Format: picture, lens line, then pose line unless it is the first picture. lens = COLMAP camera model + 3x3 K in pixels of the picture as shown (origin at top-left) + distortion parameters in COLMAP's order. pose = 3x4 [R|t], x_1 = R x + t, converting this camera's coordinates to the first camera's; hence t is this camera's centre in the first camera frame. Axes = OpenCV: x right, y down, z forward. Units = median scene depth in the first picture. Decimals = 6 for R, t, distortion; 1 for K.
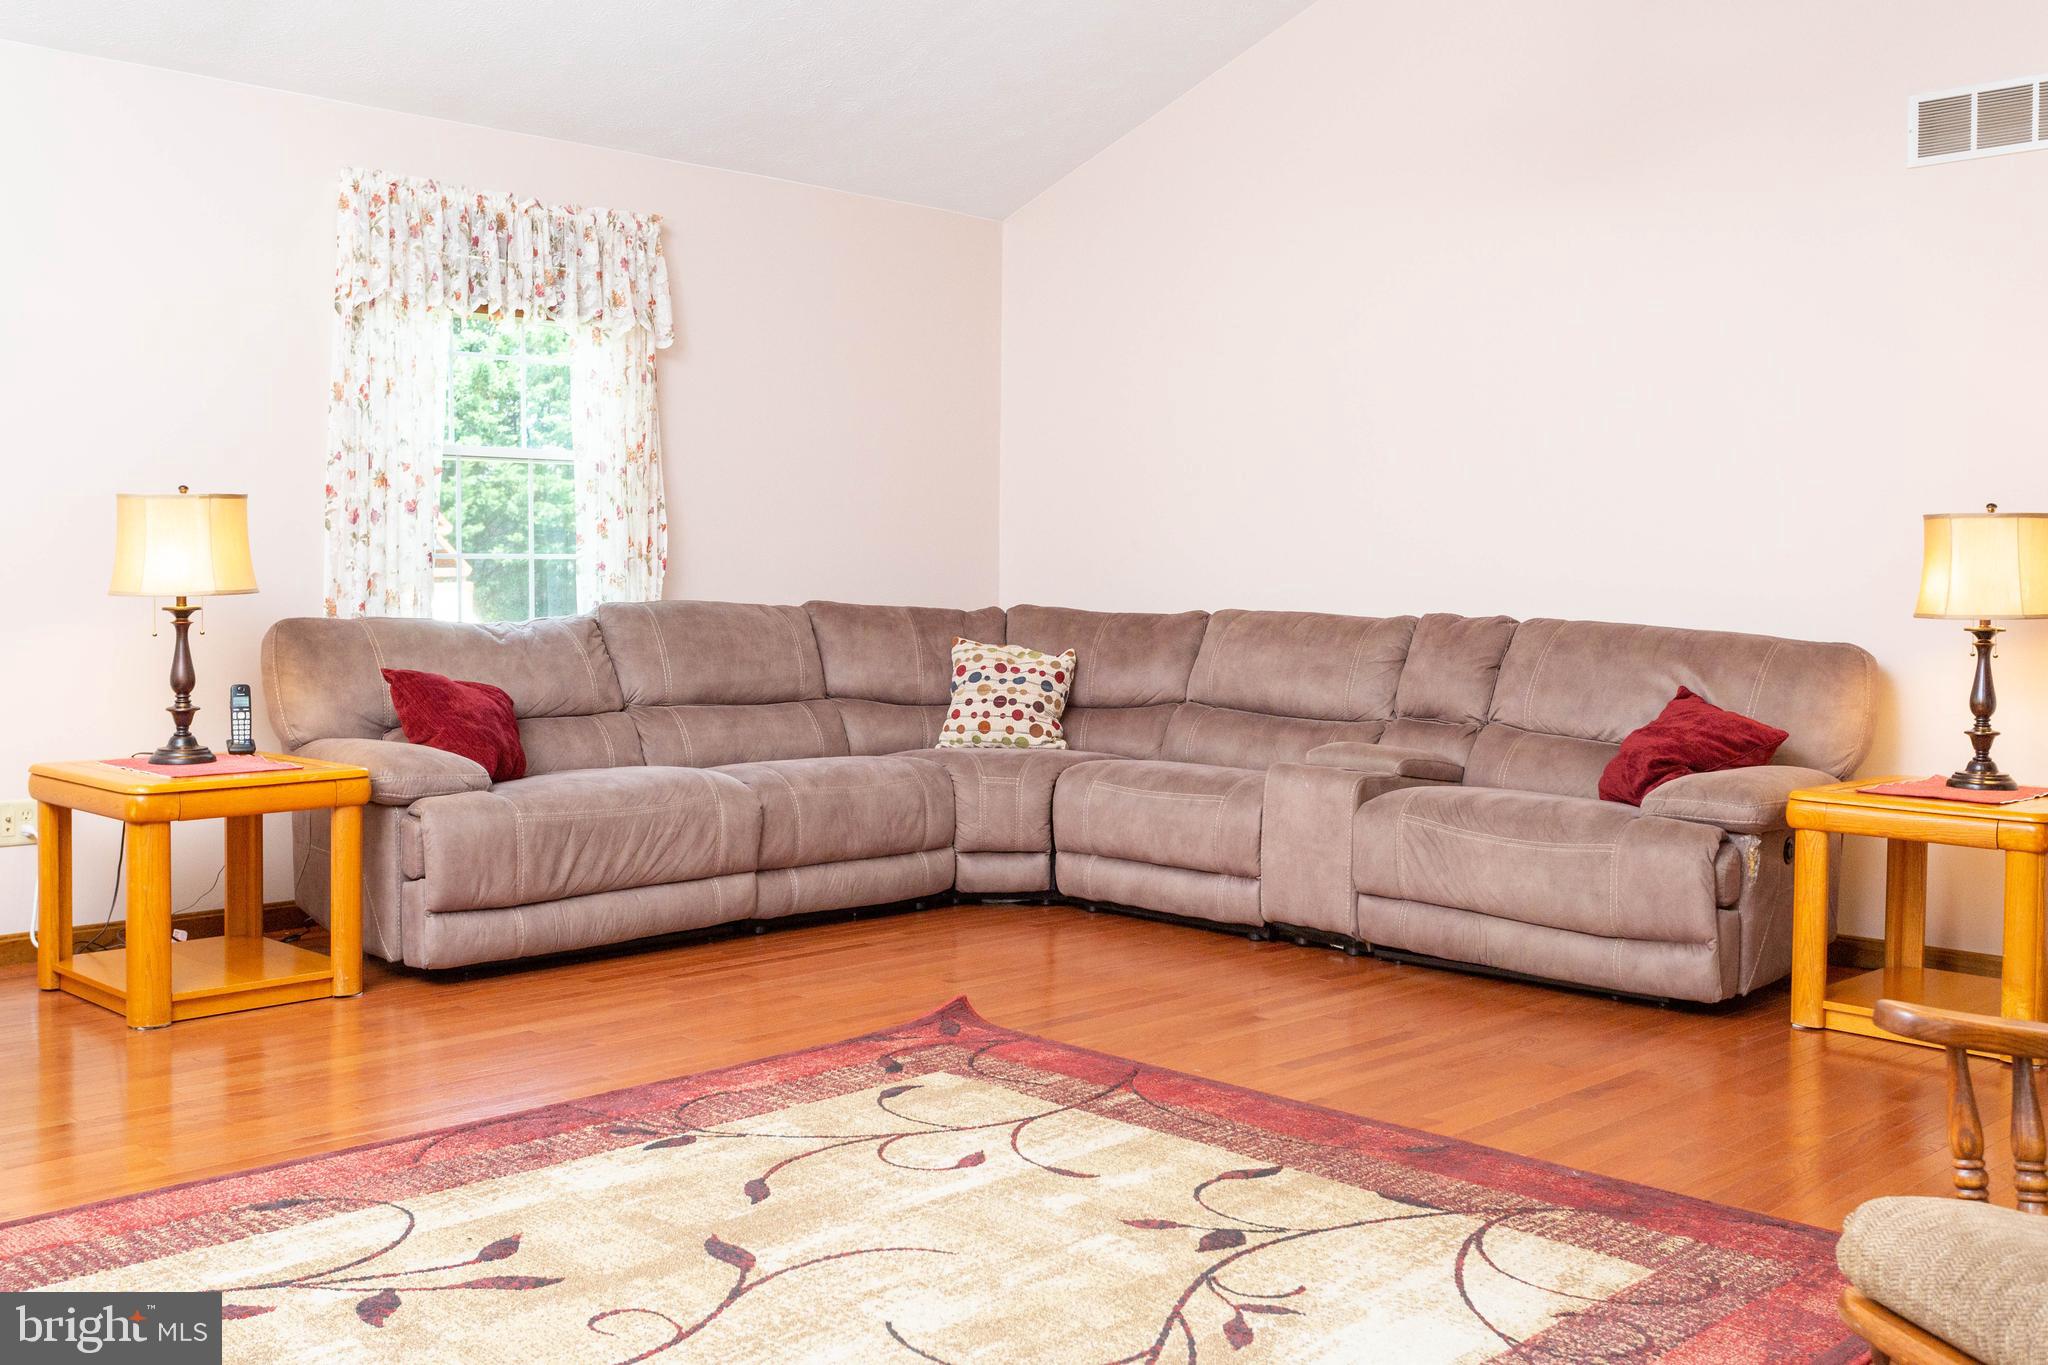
lens RADIAL K [[2015.2, 0, 1032.0], [0, 2015.2, 621.2], [0, 0, 1]] dist [0.015205, 0.000000]
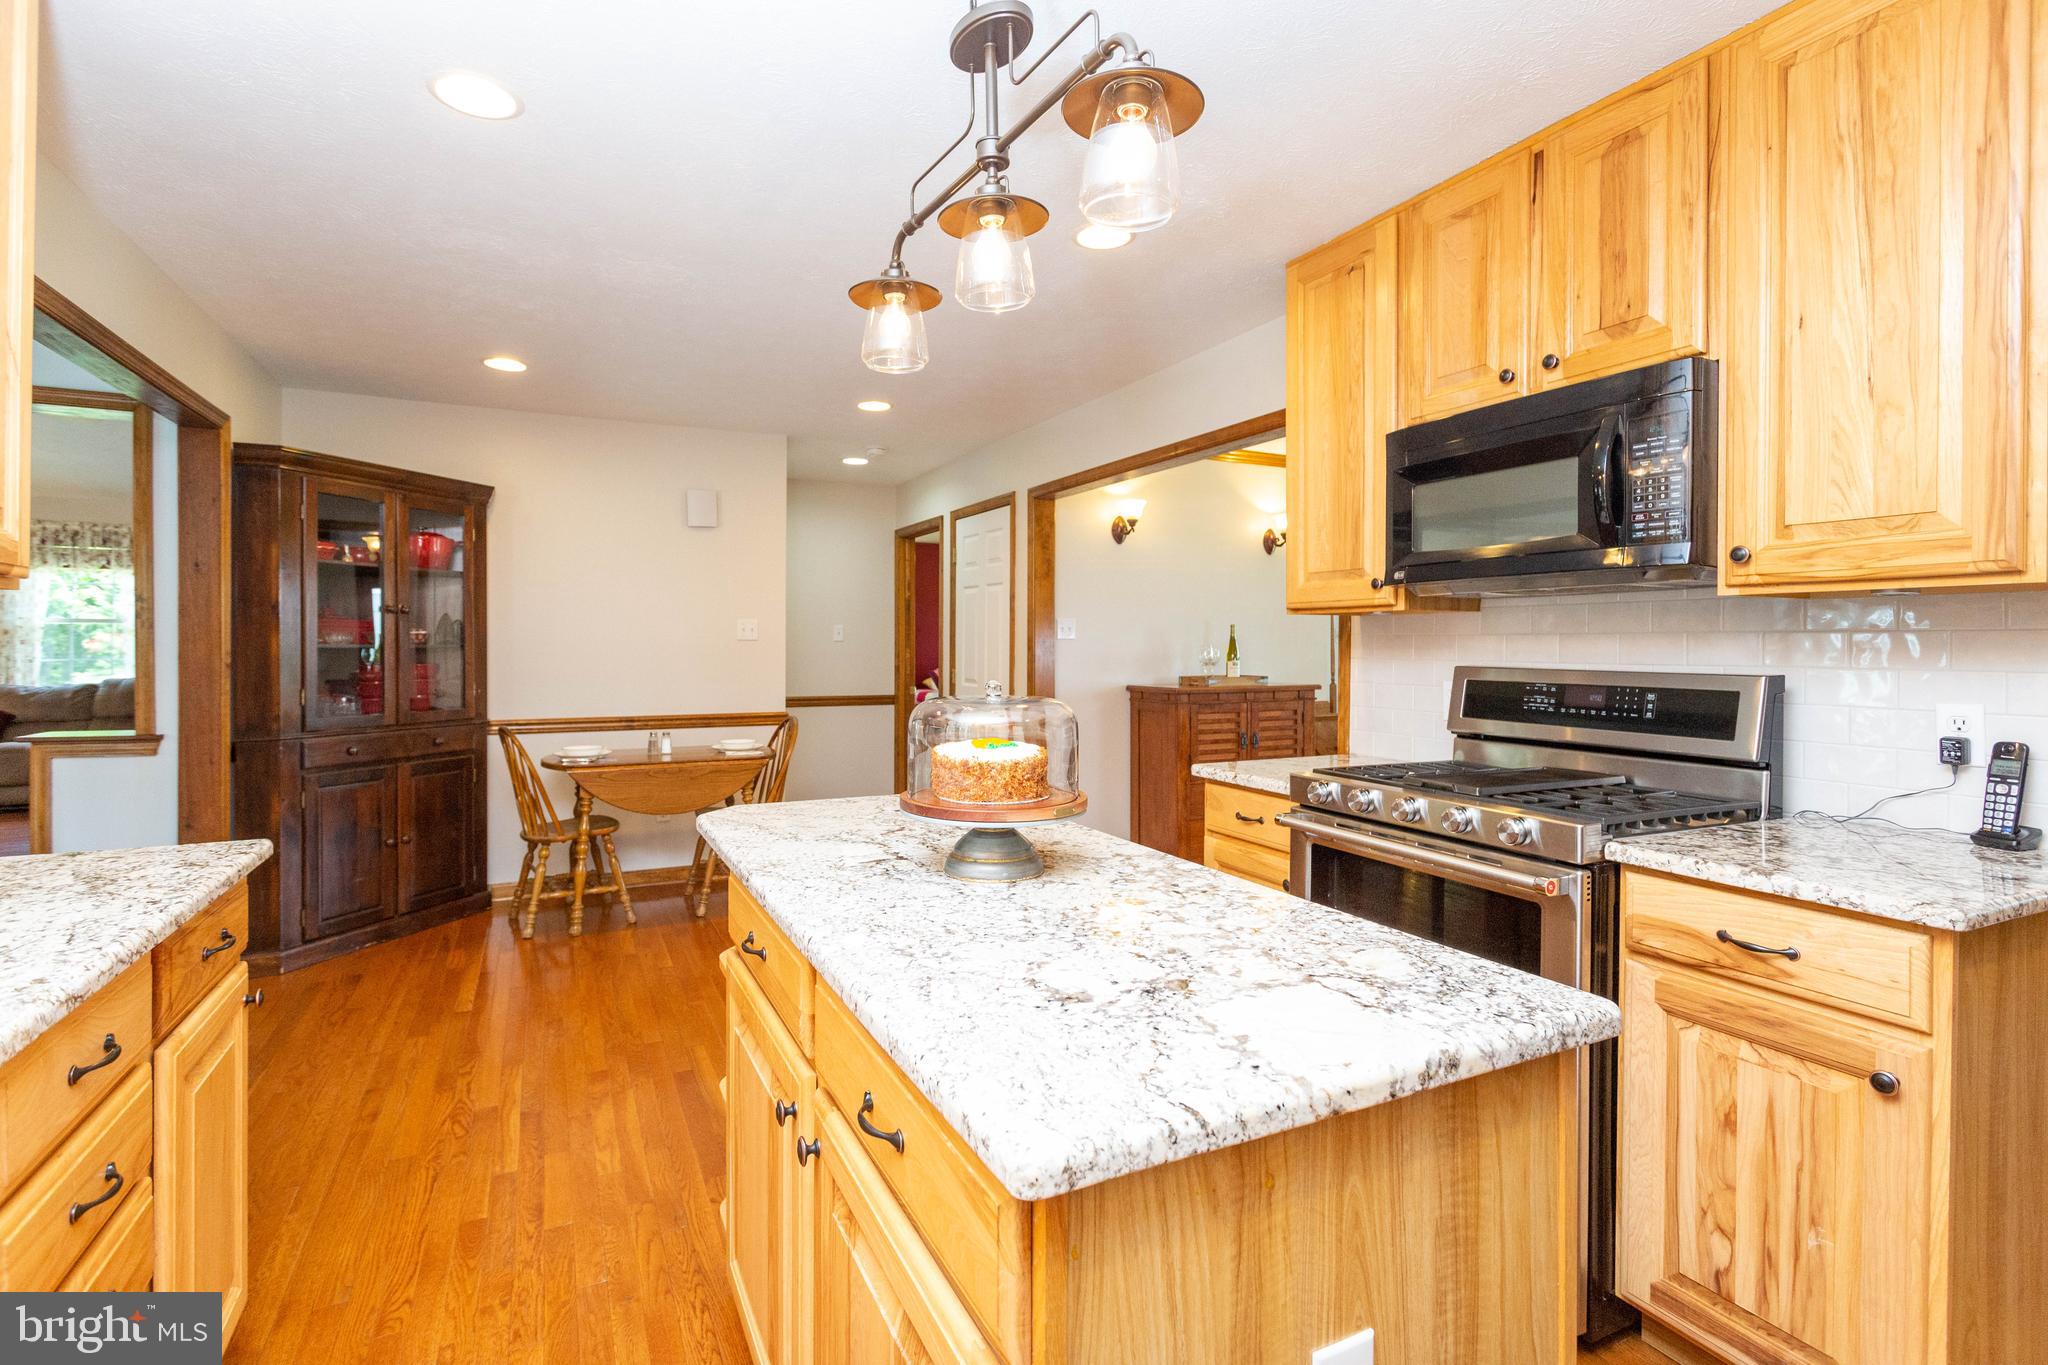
lens RADIAL K [[980.7, 0, 1013.8], [0, 980.7, 661.5], [0, 0, 1]] dist [-0.002965, 0.004807]
pose [[0.937832, -0.008933, -0.346974, 2.241034], [-0.000028, 0.999667, -0.025811, 0.006448], [0.347089, 0.024216, 0.937519, 0.368216]]
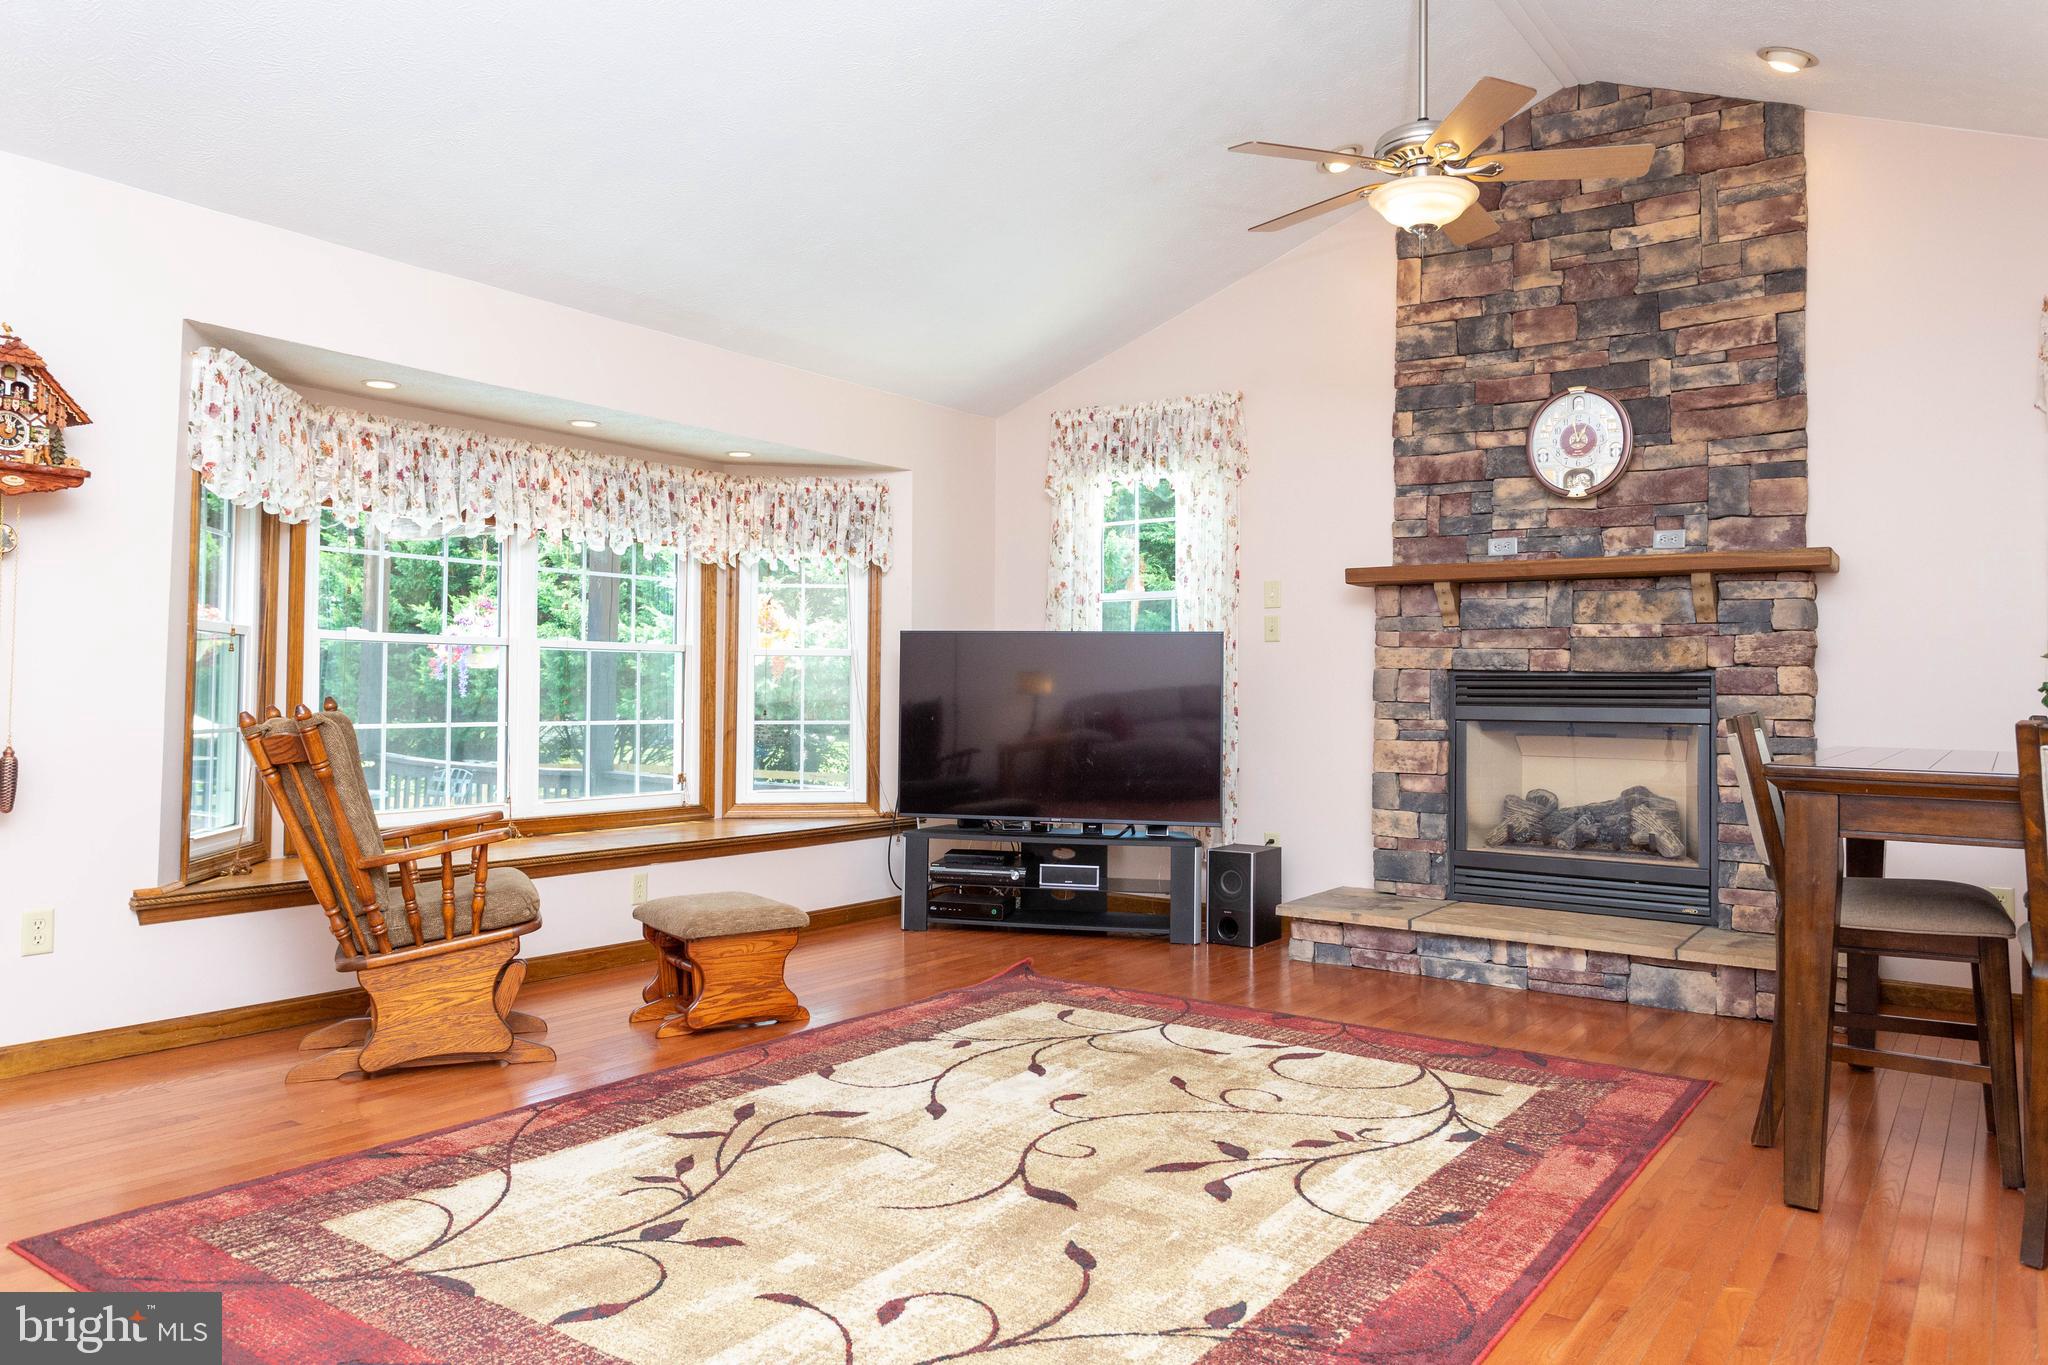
lens RADIAL K [[1417.7, 0, 992.9], [0, 1417.7, 641.9], [0, 0, 1]] dist [-0.006563, 0.009876]
pose [[-0.990449, -0.028720, -0.134854, 0.020111], [-0.027710, 0.999572, -0.009359, -0.034975], [0.135065, -0.005533, -0.990821, 1.618600]]
